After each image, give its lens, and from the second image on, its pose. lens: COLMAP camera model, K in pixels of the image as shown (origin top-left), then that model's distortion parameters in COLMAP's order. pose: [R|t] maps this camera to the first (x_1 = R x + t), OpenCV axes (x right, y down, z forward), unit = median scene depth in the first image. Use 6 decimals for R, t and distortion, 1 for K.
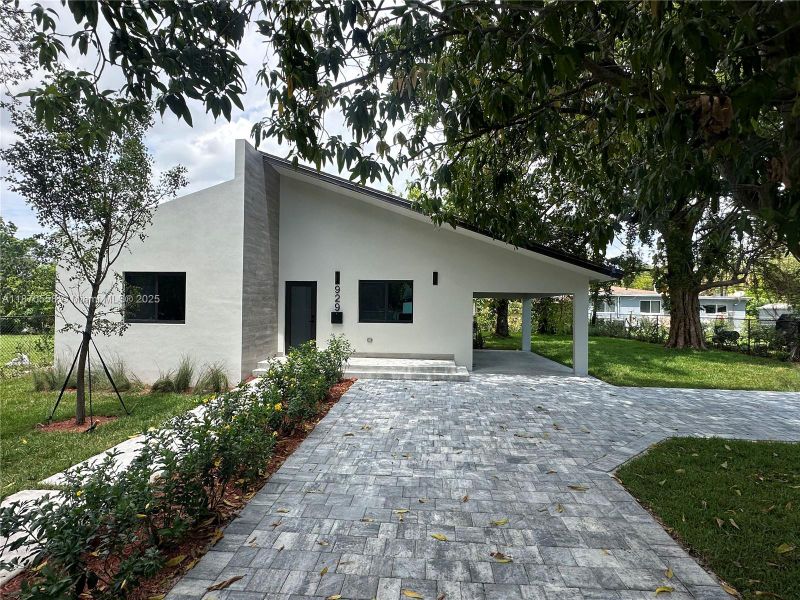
lens RADIAL K [[413.8, 0, 400.2], [0, 413.8, 305.7], [0, 0, 1]] dist [0.000763, 0.002758]
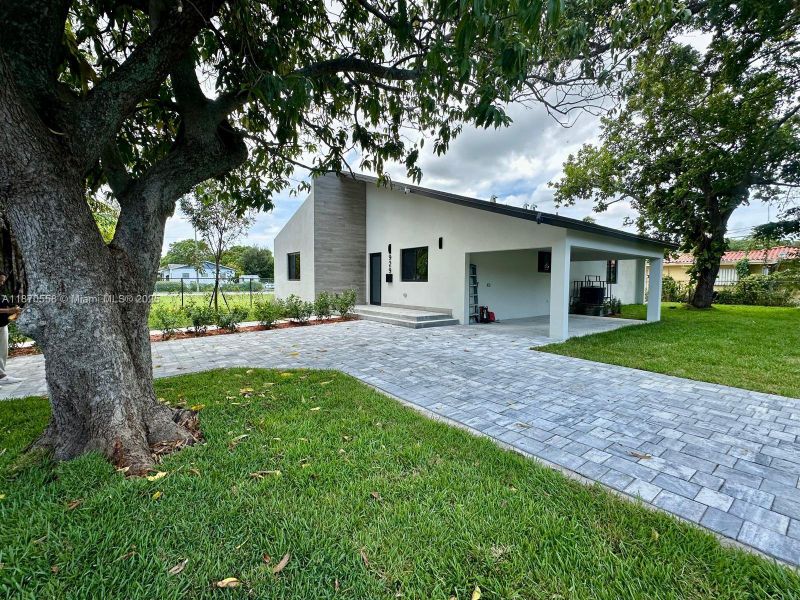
lens RADIAL K [[351.2, 0, 402.4], [0, 351.2, 302.0], [0, 0, 1]] dist [0.004784, -0.001092]
pose [[0.682145, 0.038903, -0.730181, 0.718741], [0.004639, 0.998333, 0.057524, 0.040617], [0.731202, -0.042627, 0.680827, 0.242612]]
